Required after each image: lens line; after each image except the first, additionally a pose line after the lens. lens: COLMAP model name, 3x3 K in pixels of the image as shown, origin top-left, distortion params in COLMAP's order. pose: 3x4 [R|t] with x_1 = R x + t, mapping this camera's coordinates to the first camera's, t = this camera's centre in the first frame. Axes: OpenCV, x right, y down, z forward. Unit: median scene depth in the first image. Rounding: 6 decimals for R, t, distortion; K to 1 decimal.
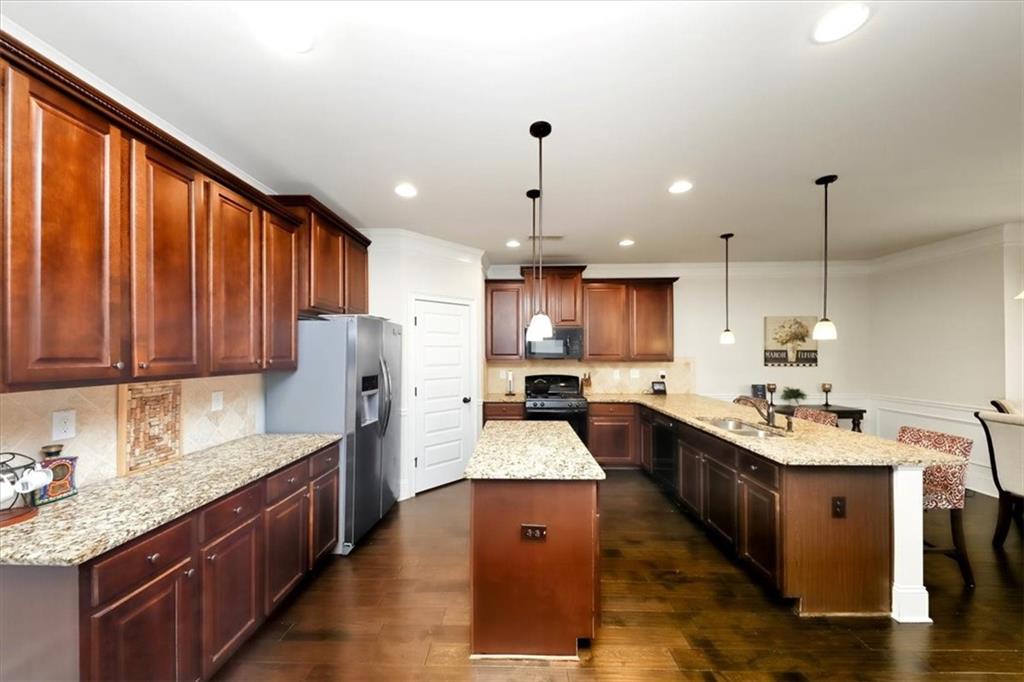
lens RADIAL K [[349.0, 0, 511.5], [0, 349.0, 342.3], [0, 0, 1]] dist [0.019839, -0.009172]
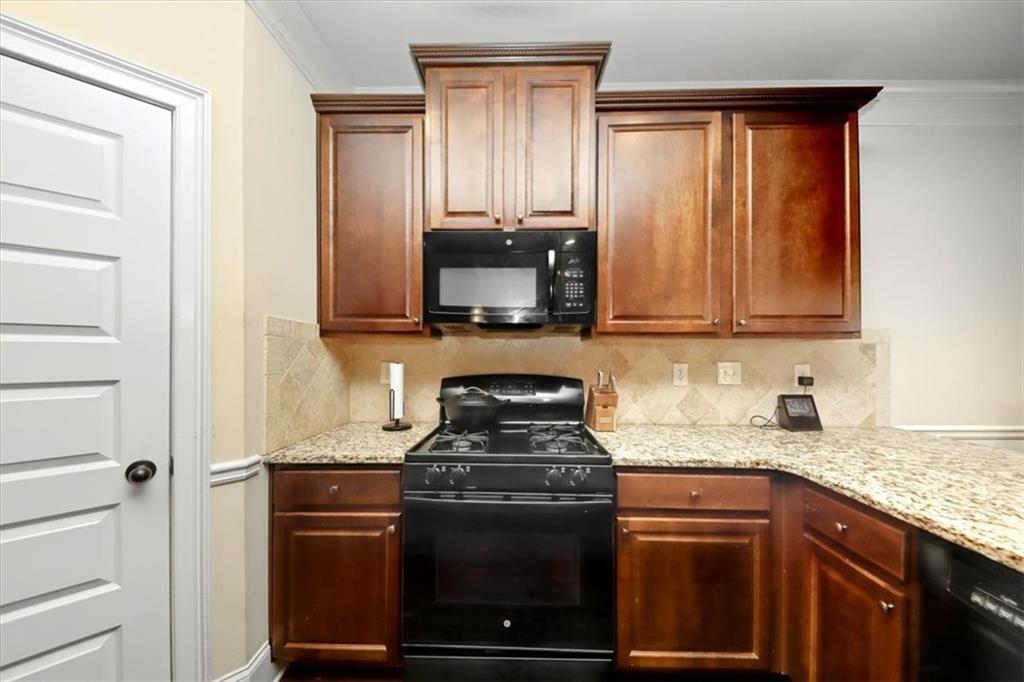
lens RADIAL K [[349.0, 0, 511.5], [0, 349.0, 342.3], [0, 0, 1]] dist [0.019839, -0.009172]
pose [[0.999986, 0.003802, -0.003602, 0.121159], [-0.003816, 0.999985, -0.003831, 0.061961], [0.003587, 0.003845, 0.999986, 0.647516]]
